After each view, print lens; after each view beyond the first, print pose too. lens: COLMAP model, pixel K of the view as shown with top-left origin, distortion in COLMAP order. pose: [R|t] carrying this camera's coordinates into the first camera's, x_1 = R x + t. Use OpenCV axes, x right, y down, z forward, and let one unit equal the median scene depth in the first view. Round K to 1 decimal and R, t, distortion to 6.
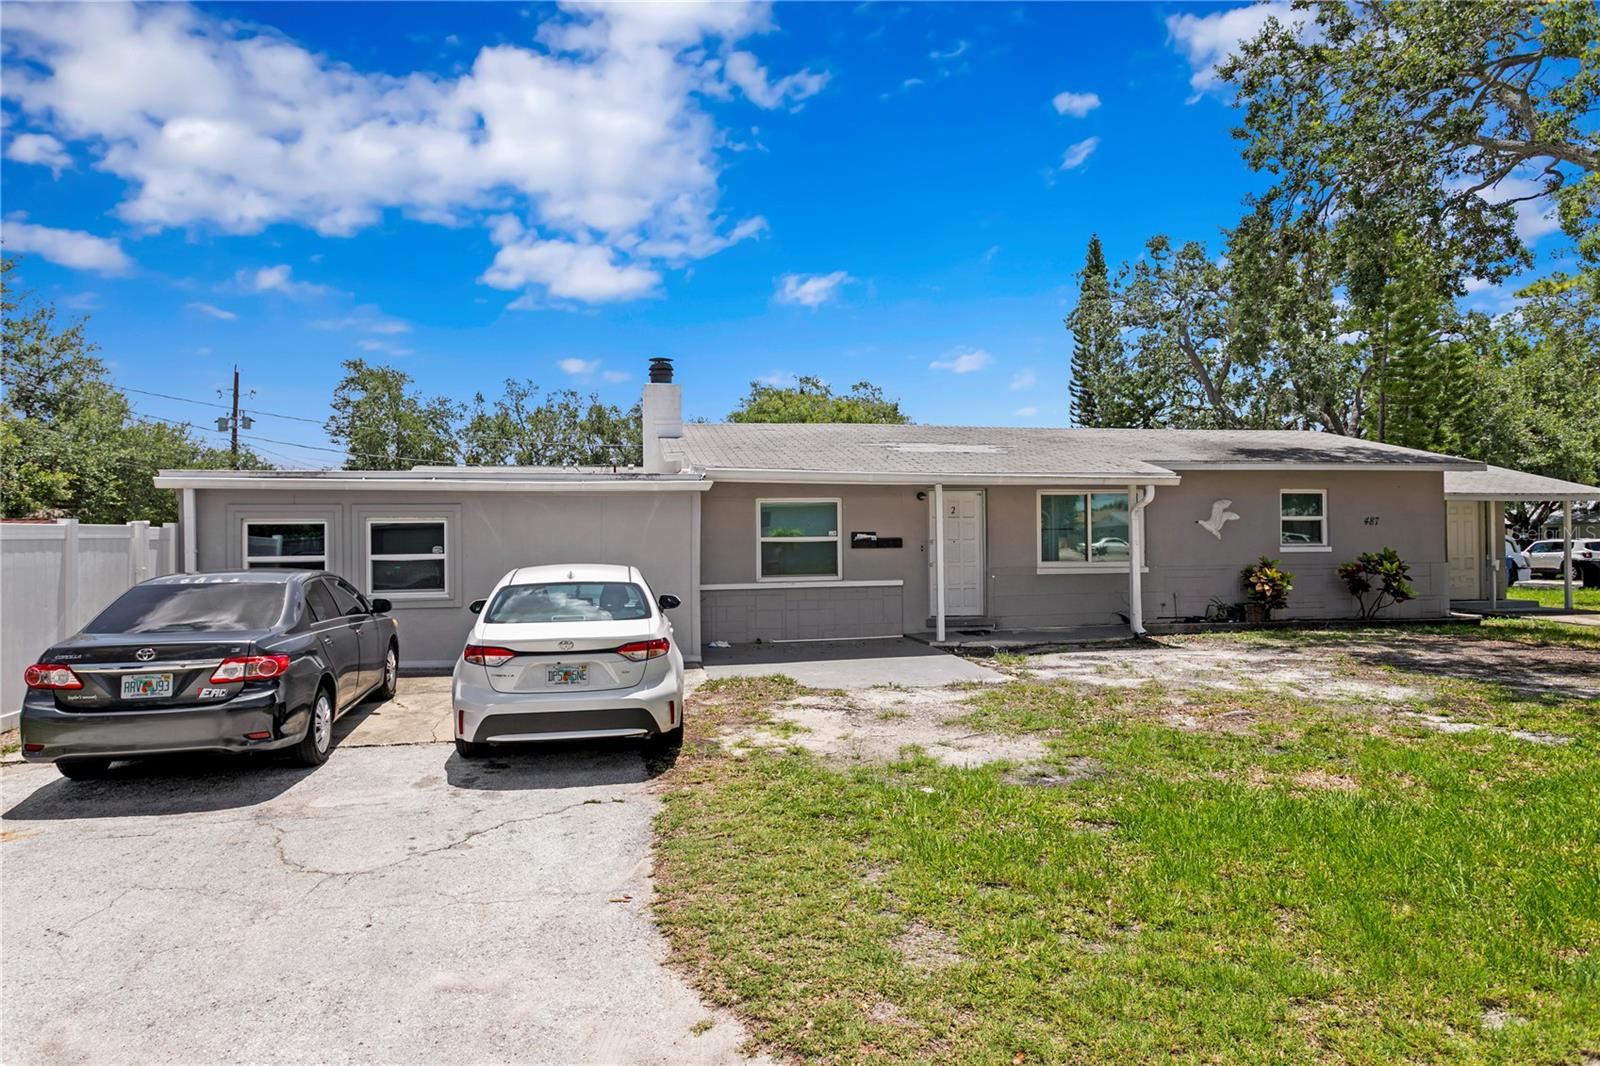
lens RADIAL K [[945.6, 0, 800.0], [0, 945.6, 533.0], [0, 0, 1]] dist [-0.006289, 0.001538]
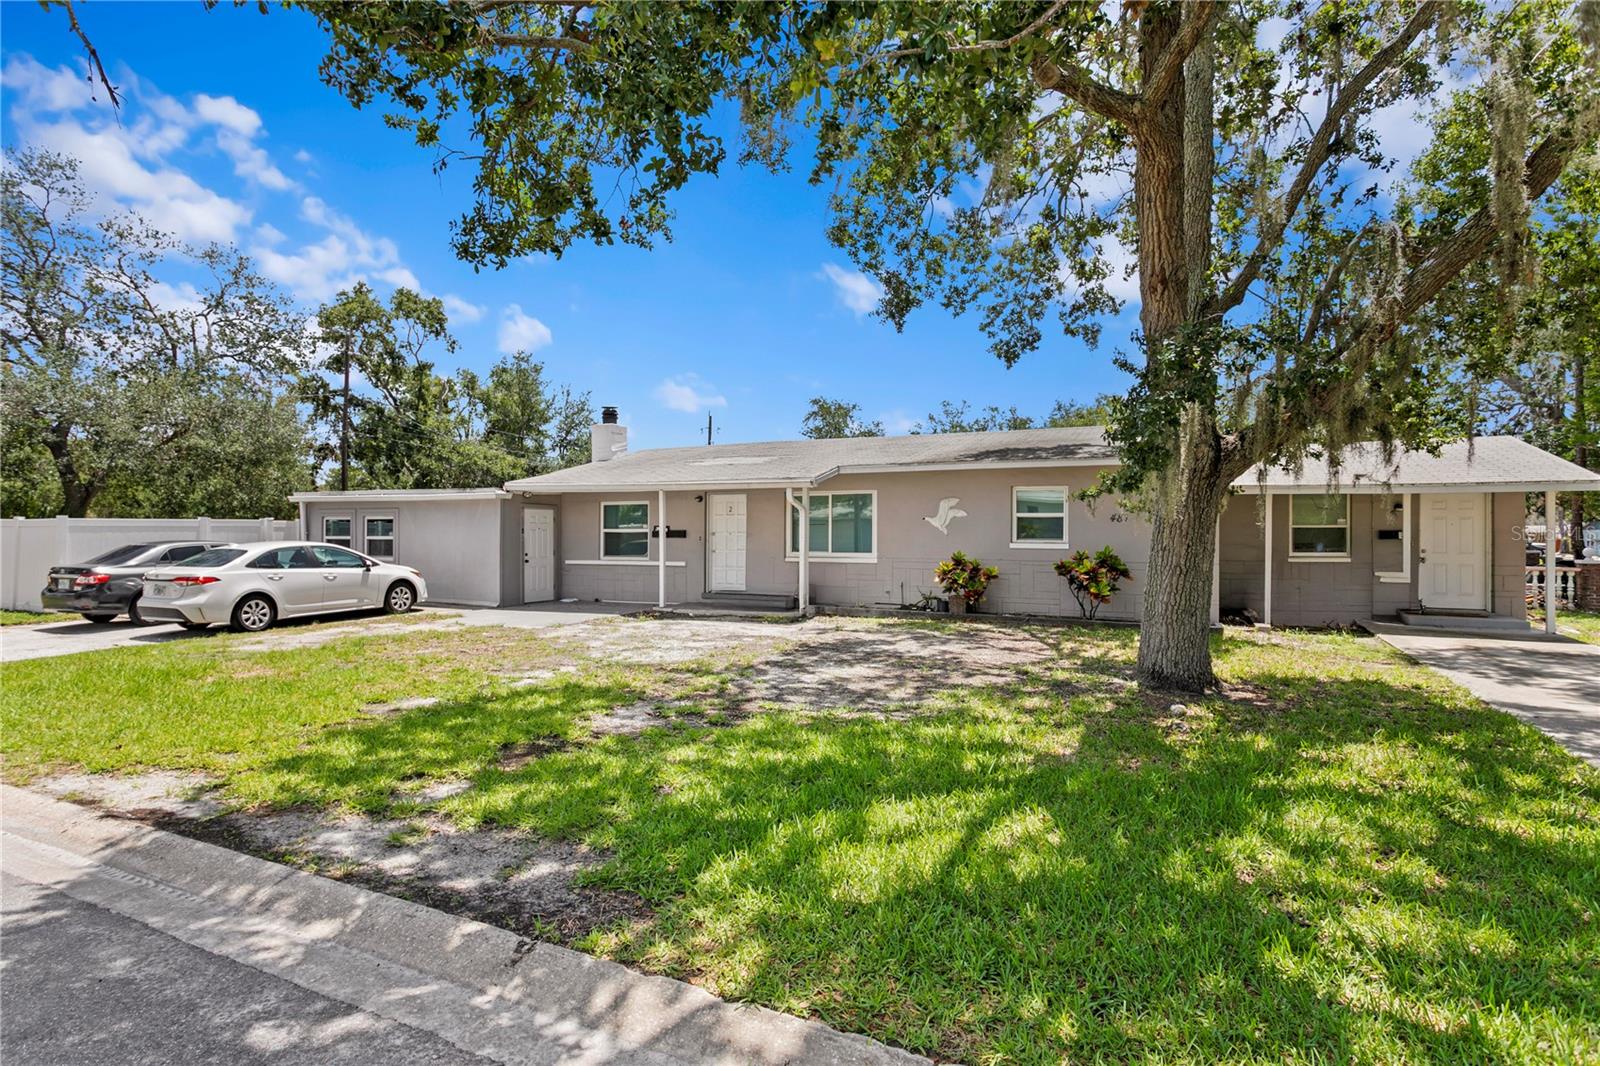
lens RADIAL K [[803.6, 0, 789.7], [0, 803.6, 531.7], [0, 0, 1]] dist [0.000526, 0.000066]
pose [[0.807864, 0.011099, -0.589265, 0.874890], [-0.006563, 0.999930, 0.009836, -0.004892], [0.589333, -0.004079, 0.807880, 0.162065]]
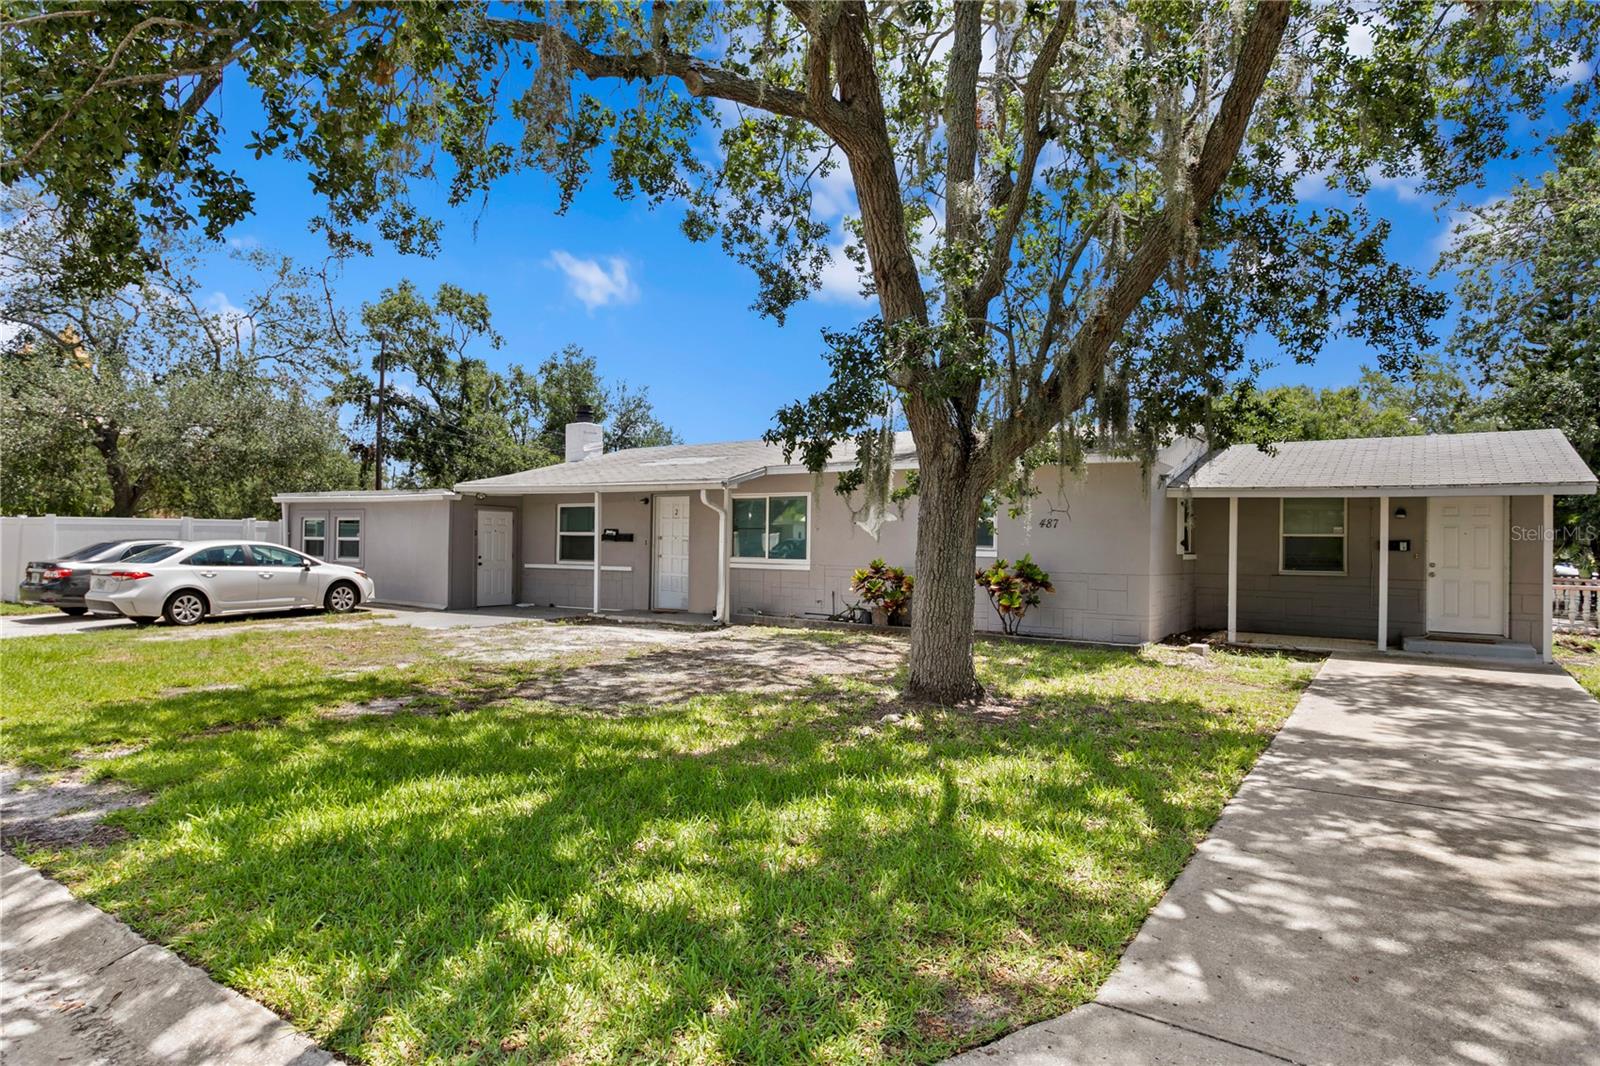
lens RADIAL K [[900.7, 0, 789.3], [0, 900.7, 535.6], [0, 0, 1]] dist [-0.001129, 0.000689]
pose [[0.715748, 0.015873, -0.698178, 1.084537], [-0.015293, 0.999858, 0.007055, -0.004056], [0.698191, 0.005628, 0.715889, 0.265727]]
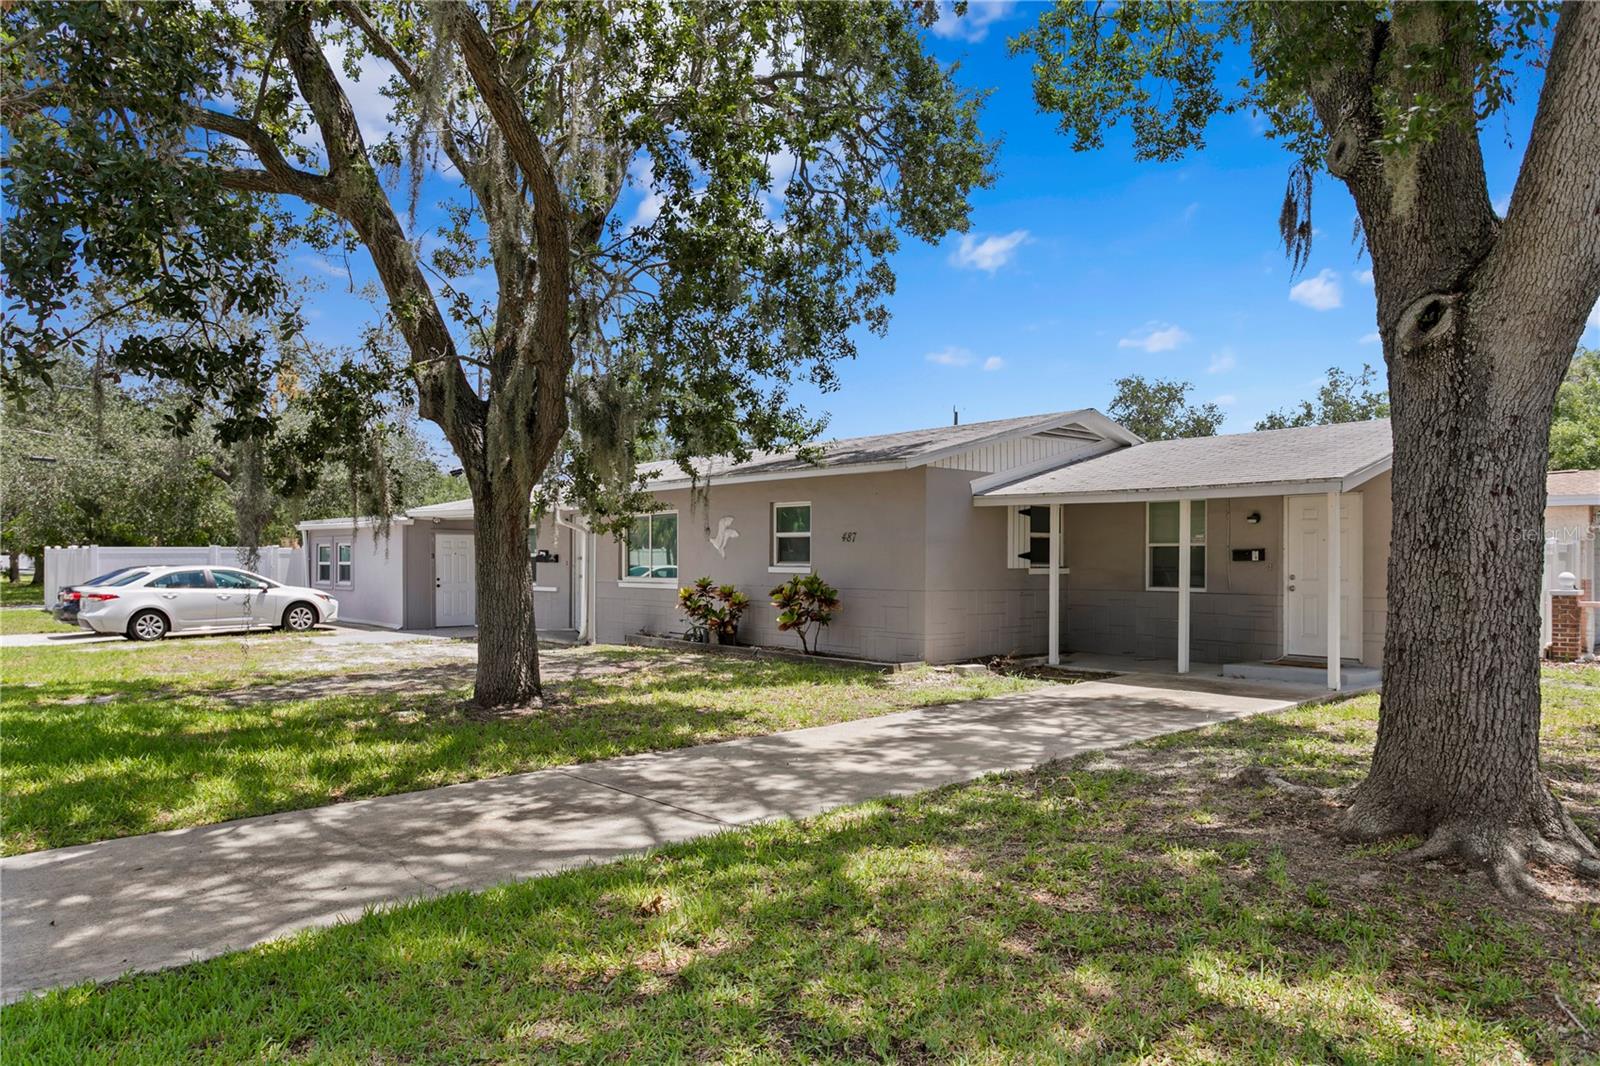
lens RADIAL K [[1036.6, 0, 796.3], [0, 1036.6, 561.9], [0, 0, 1]] dist [0.008643, 0.002257]
pose [[0.513427, 0.011320, -0.858058, 1.455333], [0.001600, 0.999899, 0.014148, -0.004360], [0.858132, -0.008637, 0.513357, 0.536216]]
